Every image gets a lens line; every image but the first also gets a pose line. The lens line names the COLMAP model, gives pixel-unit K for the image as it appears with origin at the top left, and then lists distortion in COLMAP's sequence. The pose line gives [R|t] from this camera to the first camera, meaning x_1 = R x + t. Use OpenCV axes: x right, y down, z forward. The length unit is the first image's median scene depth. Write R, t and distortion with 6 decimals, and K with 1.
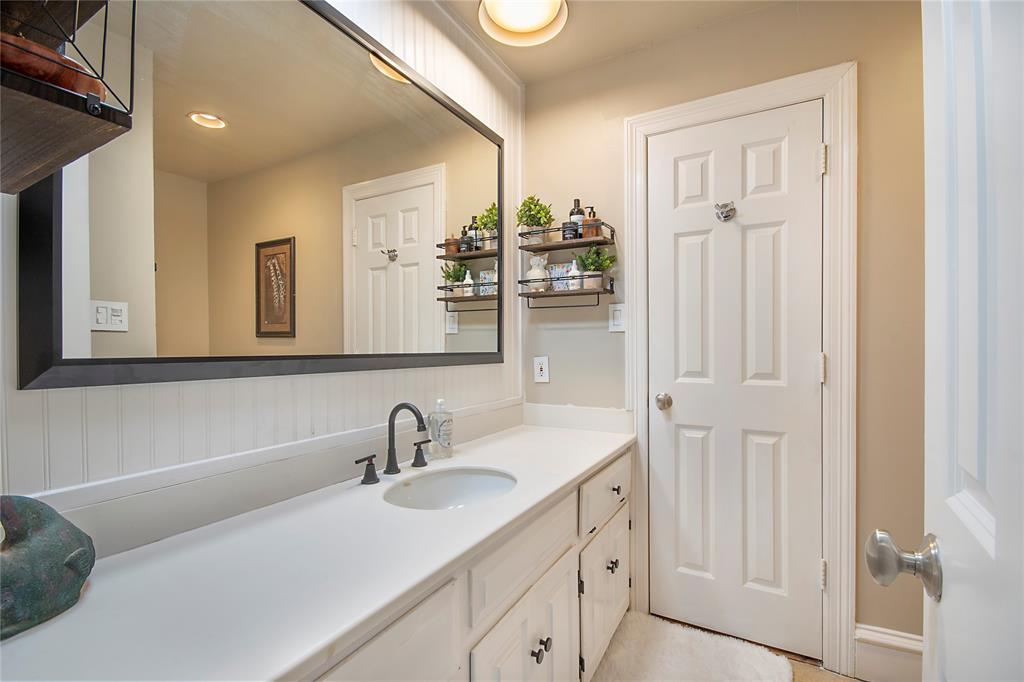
lens RADIAL K [[456.0, 0, 512.0], [0, 456.0, 341.0], [0, 0, 1]] dist [-0.001465, -0.012123]
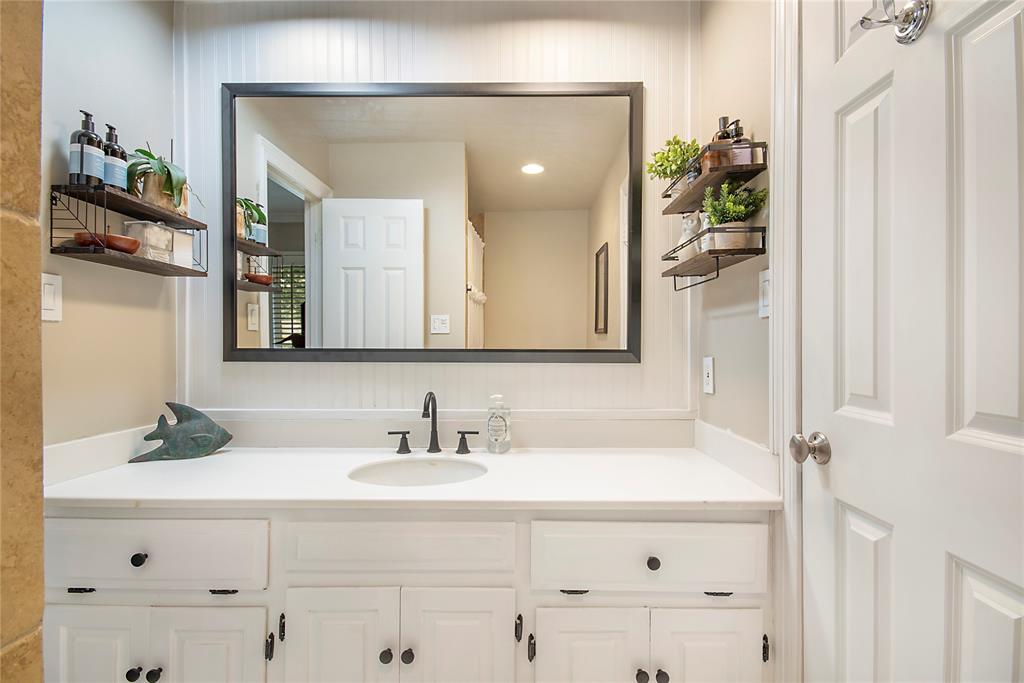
lens RADIAL K [[456.0, 0, 512.0], [0, 456.0, 341.5], [0, 0, 1]] dist [-0.001465, -0.012123]
pose [[0.473688, -0.005026, -0.880678, 0.632839], [0.012560, 0.999921, 0.001049, 0.007571], [0.880603, -0.011558, 0.473714, 0.465085]]
